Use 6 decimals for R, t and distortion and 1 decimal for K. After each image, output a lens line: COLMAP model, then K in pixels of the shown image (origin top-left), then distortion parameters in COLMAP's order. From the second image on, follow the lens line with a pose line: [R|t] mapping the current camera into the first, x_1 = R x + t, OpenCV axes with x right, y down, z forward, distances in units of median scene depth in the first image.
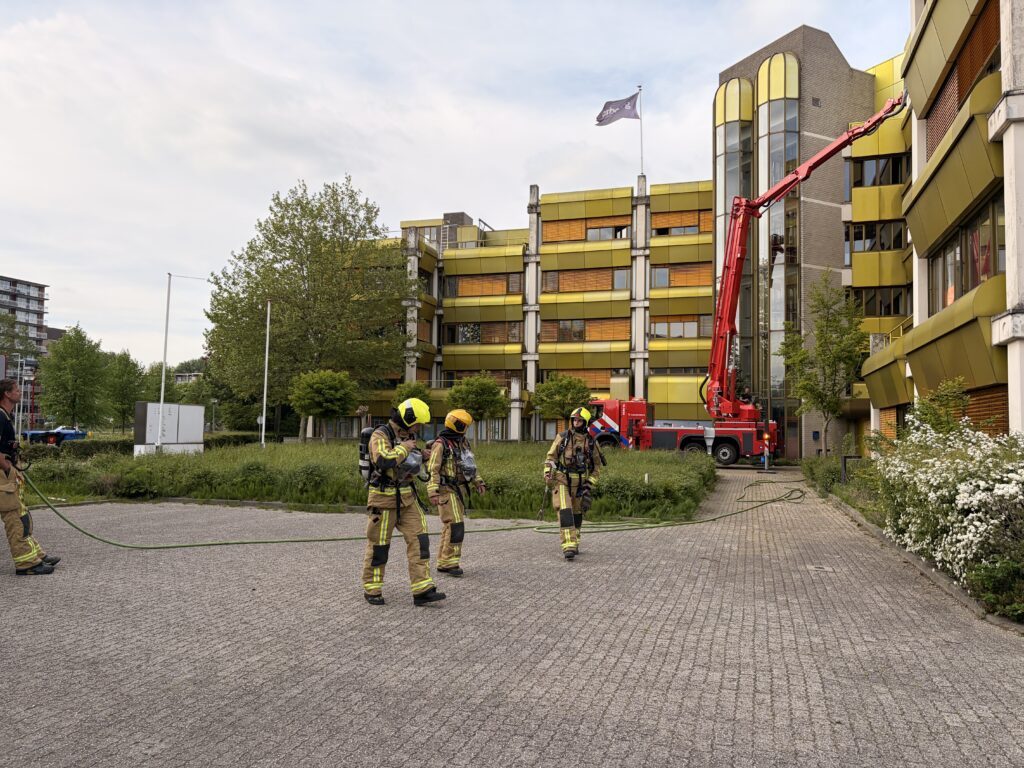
lens RADIAL K [[797.7, 0, 492.2], [0, 797.7, 384.8], [0, 0, 1]] dist [0.096844, -0.147534]
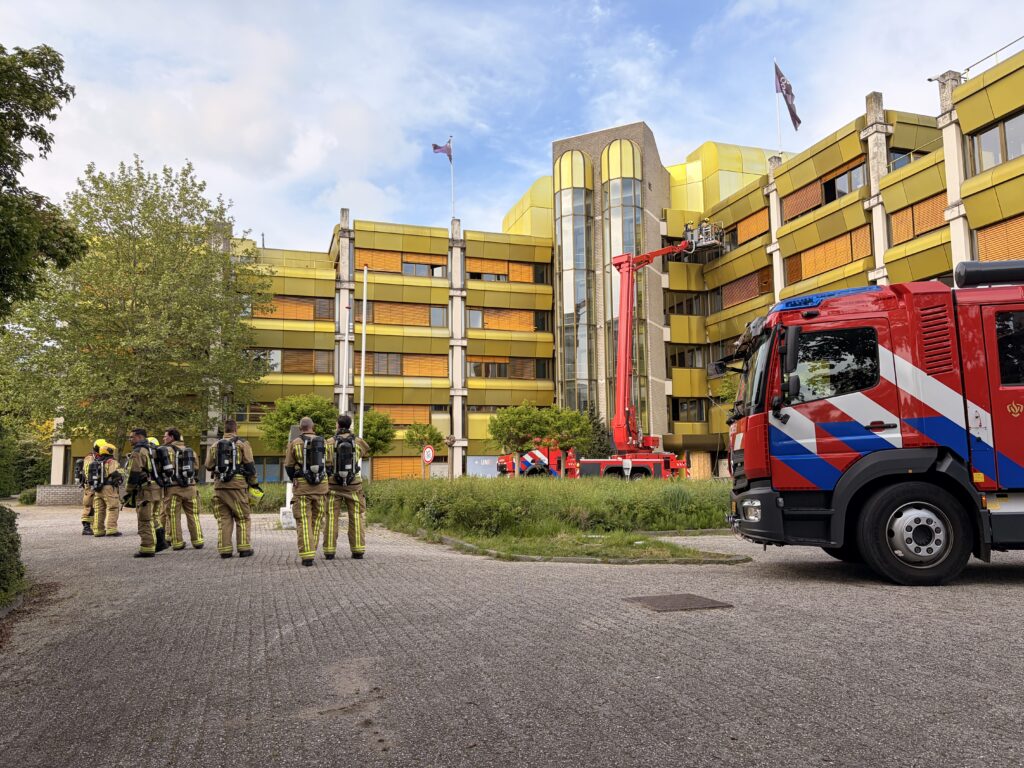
lens RADIAL K [[776.1, 0, 512.0], [0, 776.1, 384.0], [0, 0, 1]] dist [0.098614, -0.124977]
pose [[0.805561, 0.046131, 0.590714, -0.344964], [-0.011100, 0.997965, -0.062796, 0.013618], [-0.592409, 0.044029, 0.804434, 0.161978]]
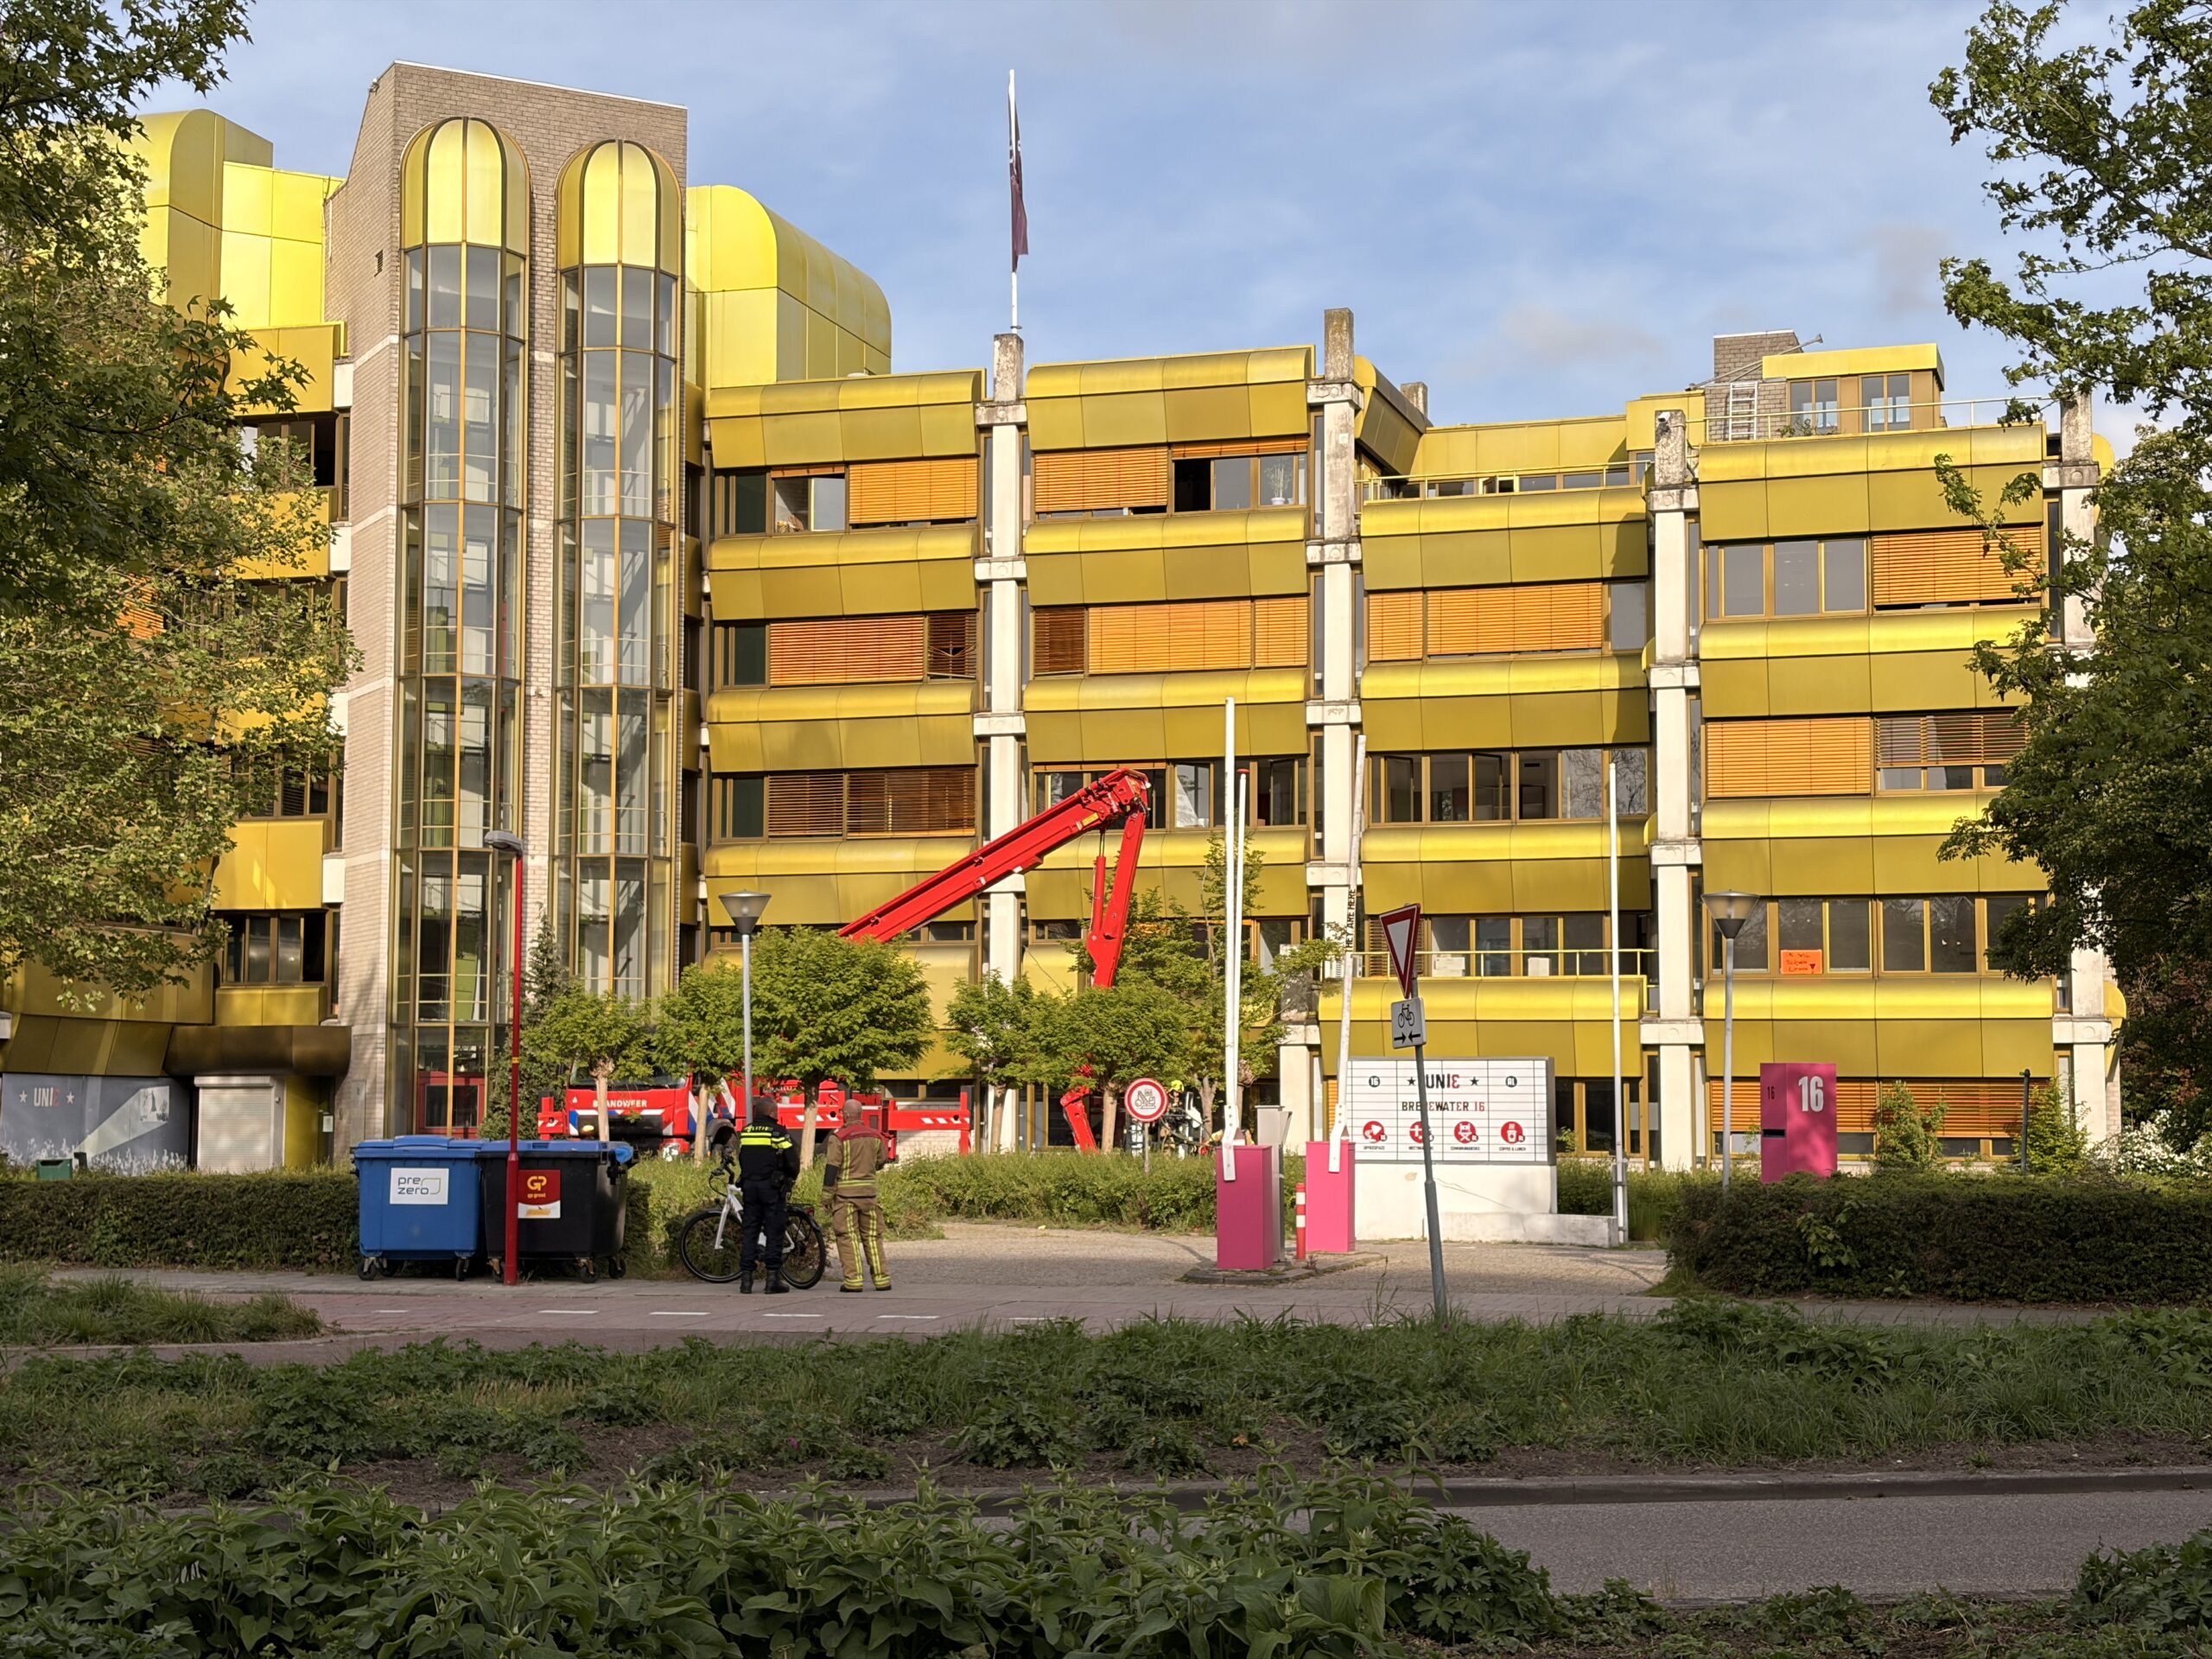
lens RADIAL K [[3358.2, 0, 1106.0], [0, 3358.2, 829.5], [0, 0, 1]] dist [0.216571, 0.006994]
pose [[-0.012963, 0.075701, 0.997046, -1.016324], [-0.064005, 0.995022, -0.076379, 0.025180], [-0.997865, -0.064806, -0.008053, 0.617704]]
